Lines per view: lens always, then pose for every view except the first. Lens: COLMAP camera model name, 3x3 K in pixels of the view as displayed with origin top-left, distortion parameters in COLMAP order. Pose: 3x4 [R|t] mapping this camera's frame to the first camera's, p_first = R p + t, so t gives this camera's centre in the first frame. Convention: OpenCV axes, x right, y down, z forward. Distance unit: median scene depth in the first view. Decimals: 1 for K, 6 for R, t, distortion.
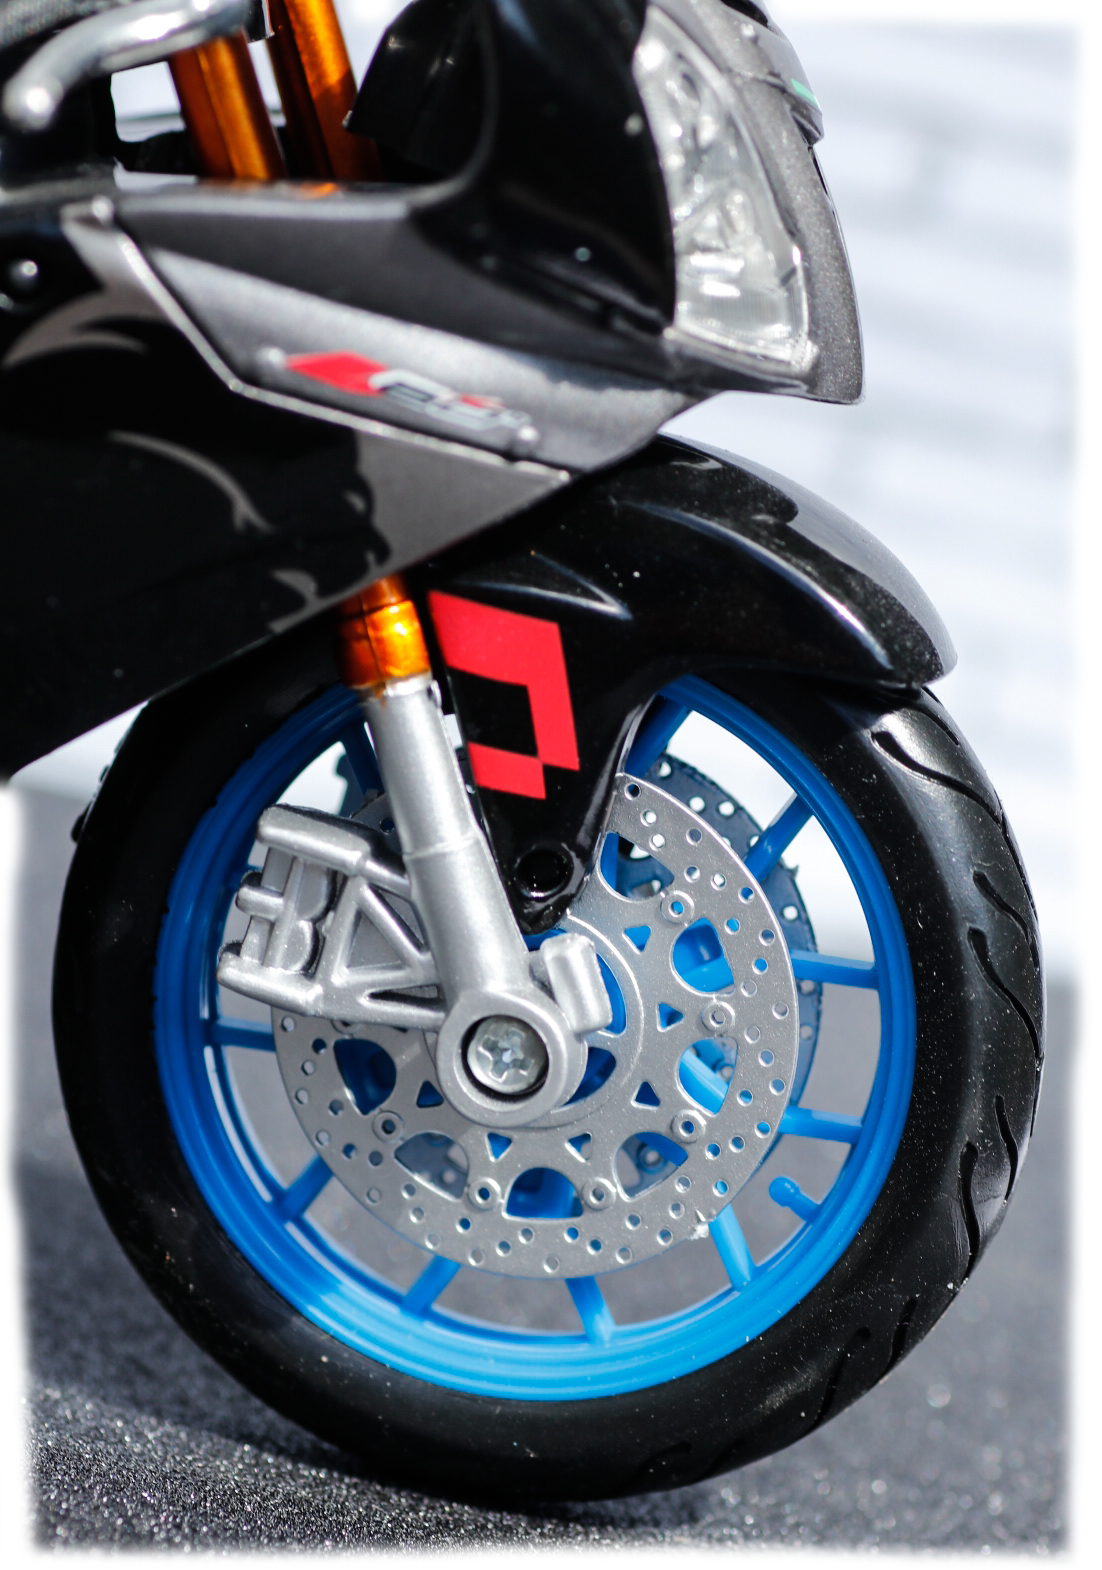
lens RADIAL K [[7840.4, 0, 551.0], [0, 7840.4, 785.0], [0, 0, 1]] dist [-0.123689, 1.743422]
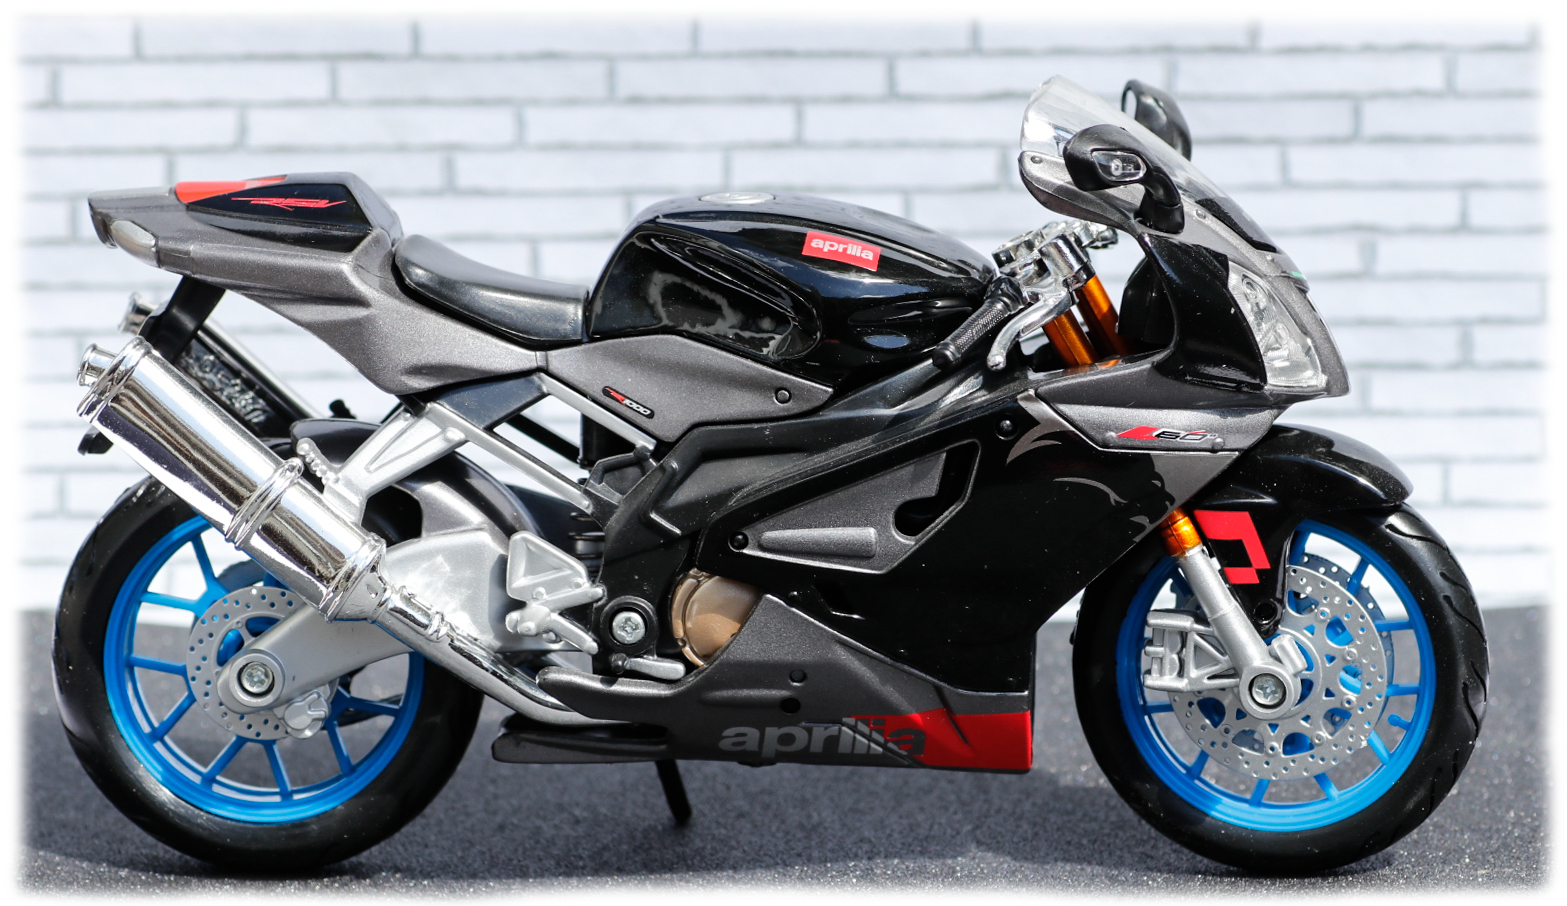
lens RADIAL K [[6719.9, 0, 783.5], [0, 6719.9, 453.0], [0, 0, 1]] dist [-0.089231, -0.588405]
pose [[0.971533, -0.226654, -0.068934, 0.008453], [0.225089, 0.973883, -0.029785, -0.008531], [0.073884, 0.013421, 0.997177, -1.071267]]
